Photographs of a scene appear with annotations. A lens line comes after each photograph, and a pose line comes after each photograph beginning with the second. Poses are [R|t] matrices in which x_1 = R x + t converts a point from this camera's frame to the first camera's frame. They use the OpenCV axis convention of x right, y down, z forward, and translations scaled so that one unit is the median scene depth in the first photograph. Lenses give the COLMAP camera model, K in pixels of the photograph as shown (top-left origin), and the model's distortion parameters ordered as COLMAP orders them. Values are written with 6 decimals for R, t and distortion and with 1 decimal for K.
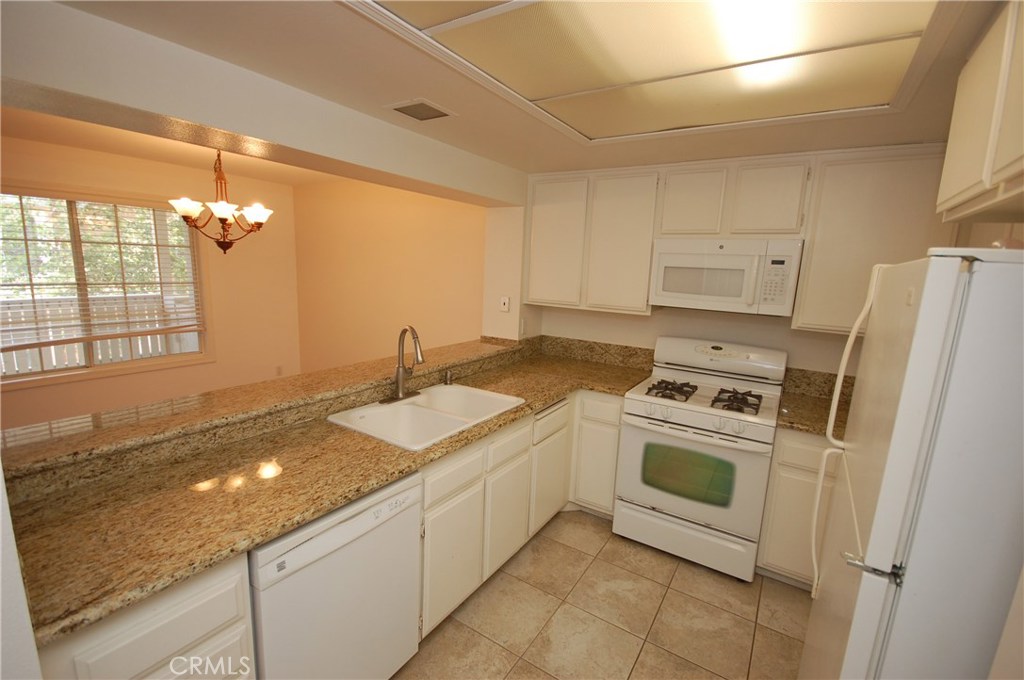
lens RADIAL K [[449.7, 0, 513.1], [0, 449.7, 348.1], [0, 0, 1]] dist [0.004046, -0.000338]
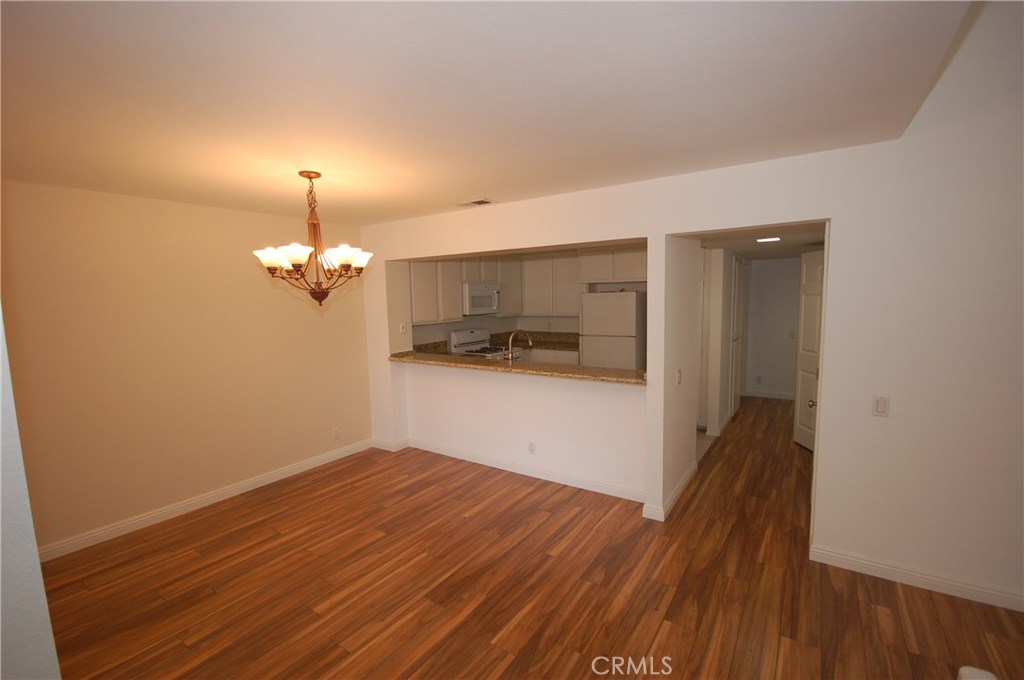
lens RADIAL K [[449.7, 0, 513.1], [0, 449.7, 348.1], [0, 0, 1]] dist [0.004046, -0.000338]
pose [[0.019607, -0.169319, 0.985366, -2.035201], [0.208502, 0.964579, 0.161598, -0.288958], [-0.977825, 0.202282, 0.054216, 0.969831]]
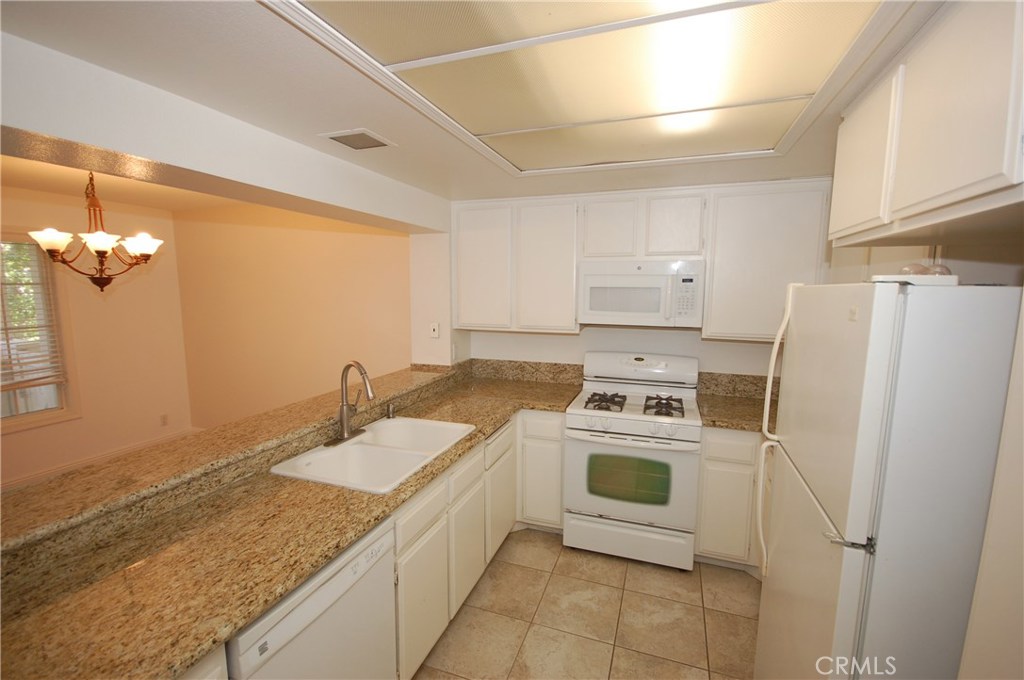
lens RADIAL K [[445.6, 0, 512.2], [0, 445.6, 349.1], [0, 0, 1]] dist [0.018087, -0.015325]
pose [[0.973374, -0.068696, 0.218686, -0.107291], [0.077316, 0.996522, -0.031096, -0.019029], [-0.215789, 0.047176, 0.975300, 0.007267]]
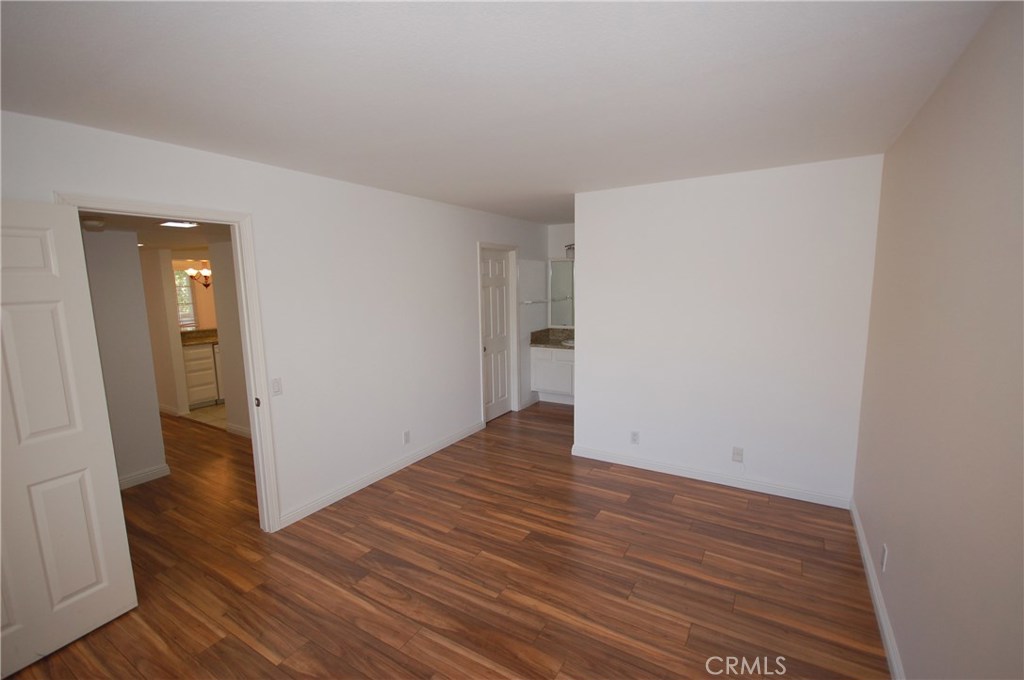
lens RADIAL K [[449.7, 0, 513.1], [0, 449.7, 348.1], [0, 0, 1]] dist [0.004046, -0.000338]
pose [[0.997622, -0.065990, 0.019904, 1.496733], [0.066621, 0.997235, -0.032917, 0.477209], [-0.017677, 0.034165, 0.999260, -2.306163]]
